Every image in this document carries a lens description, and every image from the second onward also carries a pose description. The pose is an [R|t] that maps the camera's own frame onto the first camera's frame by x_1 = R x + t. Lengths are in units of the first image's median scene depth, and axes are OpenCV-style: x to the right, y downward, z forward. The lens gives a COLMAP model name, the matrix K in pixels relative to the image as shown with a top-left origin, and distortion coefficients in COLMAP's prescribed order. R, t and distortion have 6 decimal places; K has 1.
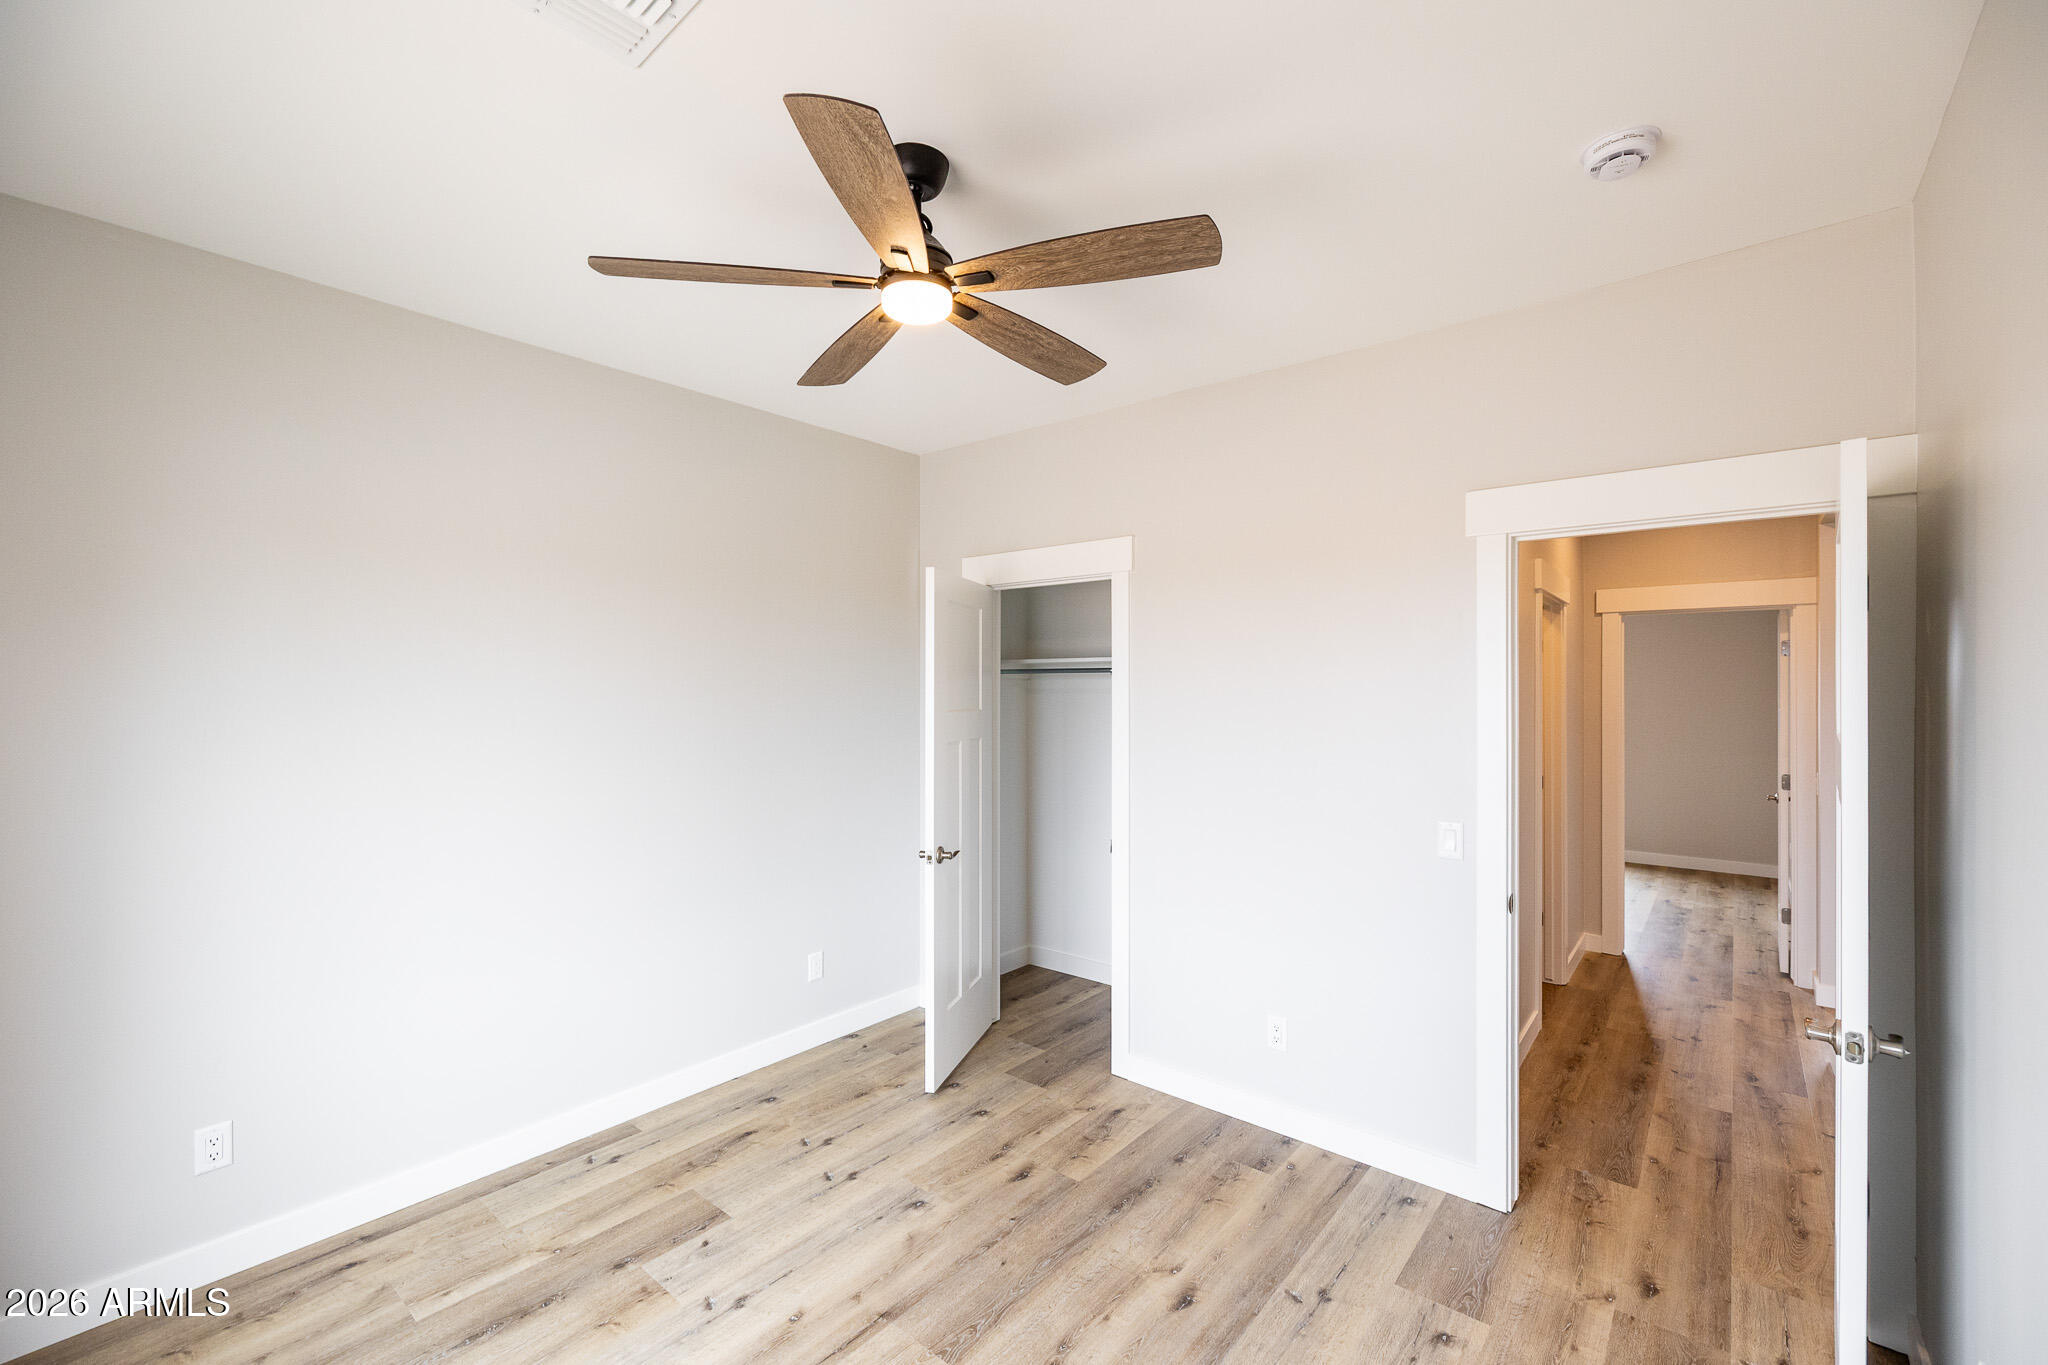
lens RADIAL K [[856.4, 0, 1019.6], [0, 856.4, 684.4], [0, 0, 1]] dist [0.000477, 0.000223]
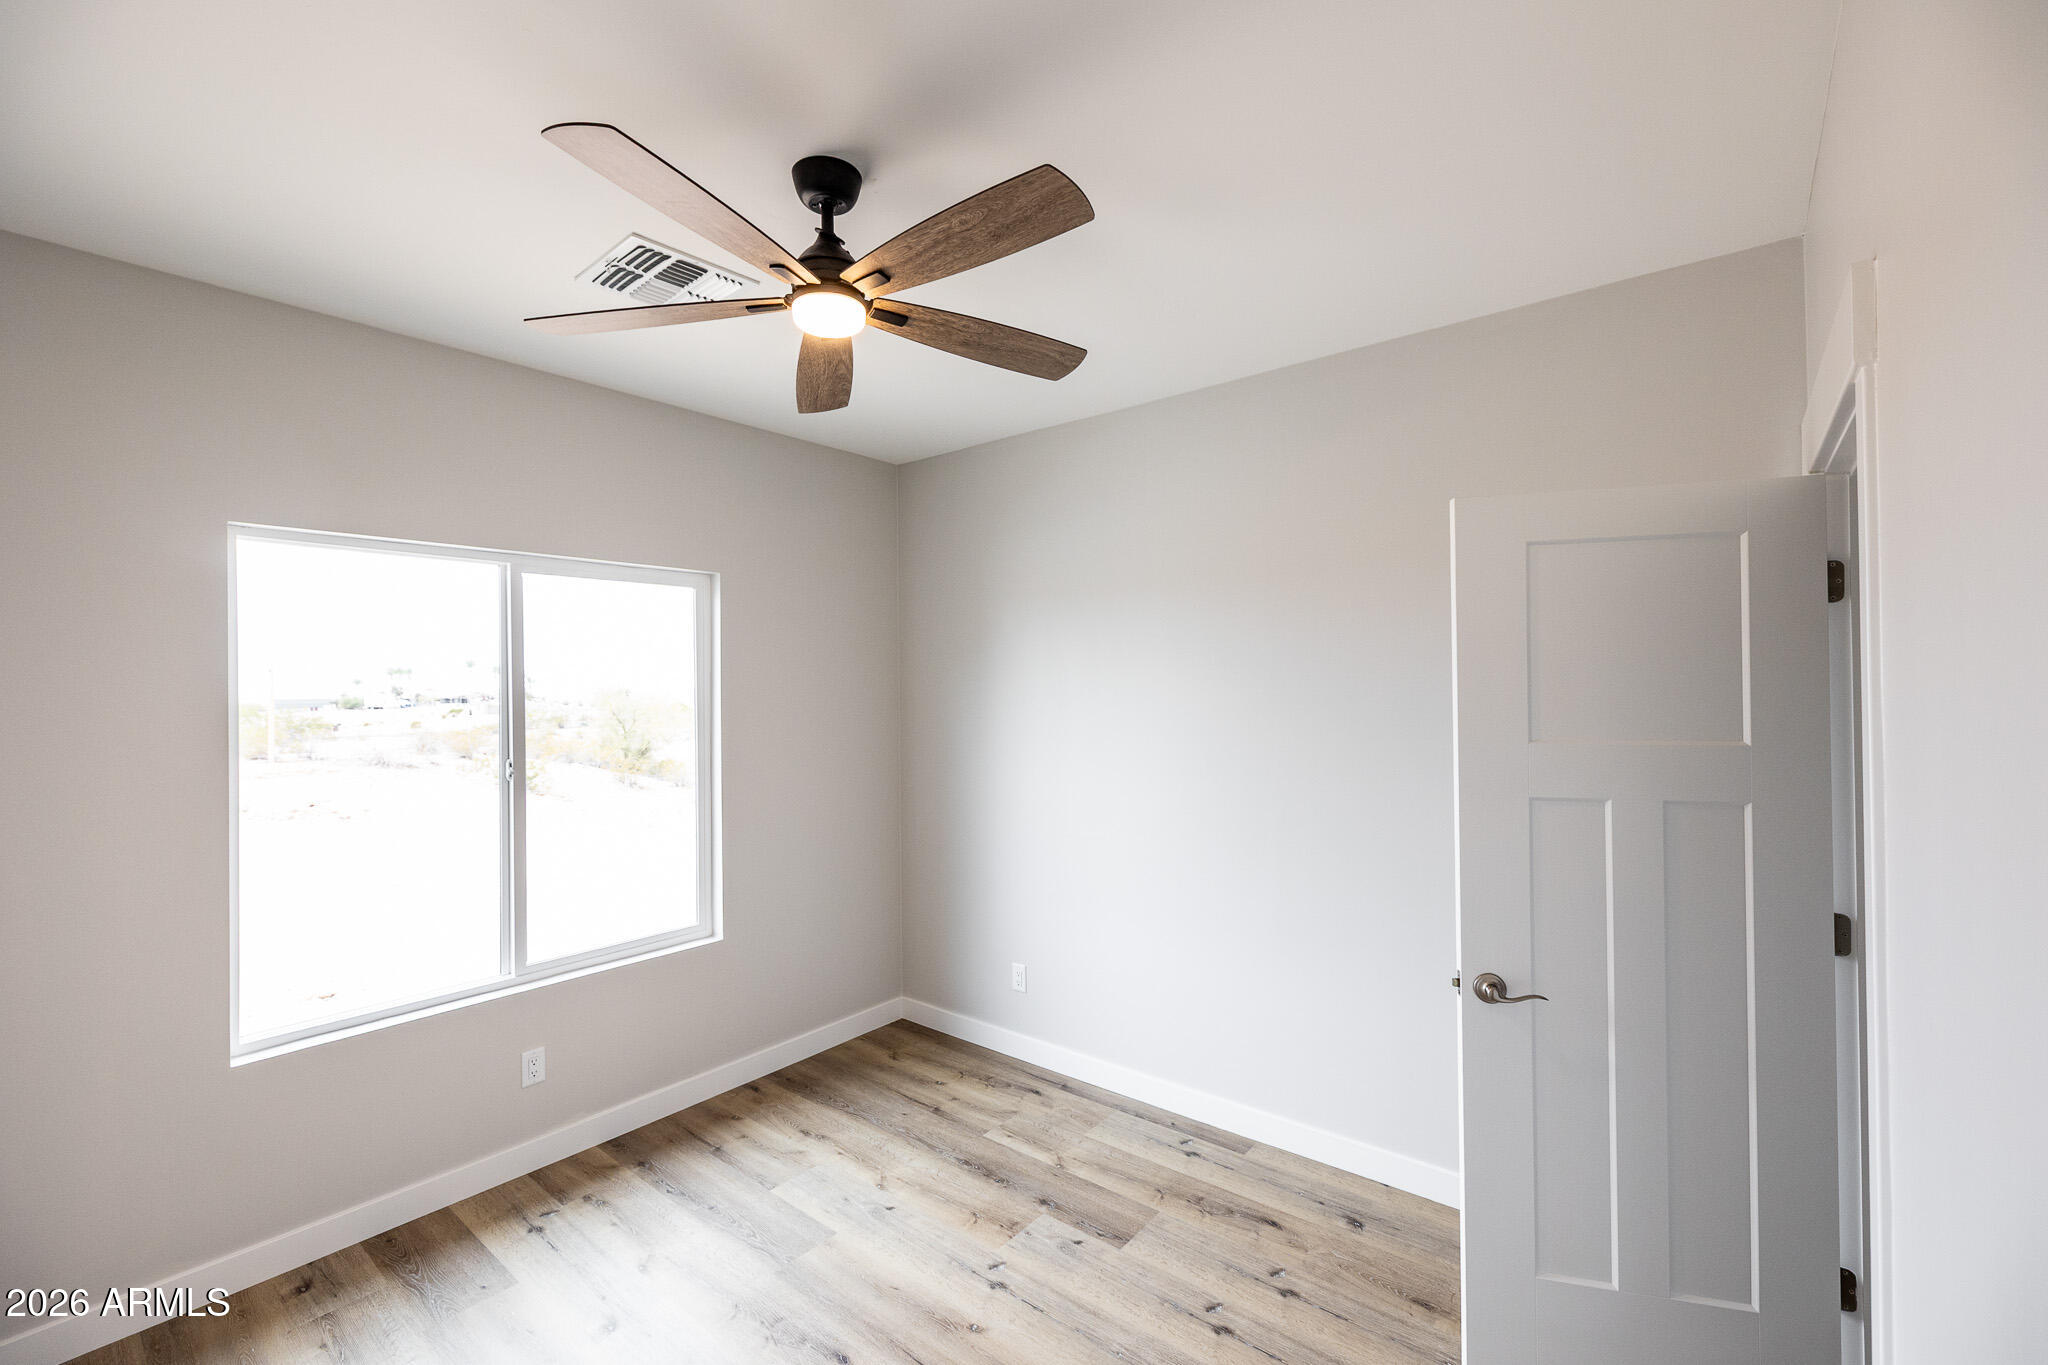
lens RADIAL K [[856.4, 0, 1019.6], [0, 856.4, 684.4], [0, 0, 1]] dist [0.000477, 0.000223]
pose [[0.007528, -0.010607, -0.999915, 0.623861], [0.014526, 0.999839, -0.010497, -0.005197], [0.999866, -0.014446, 0.007681, 0.873425]]
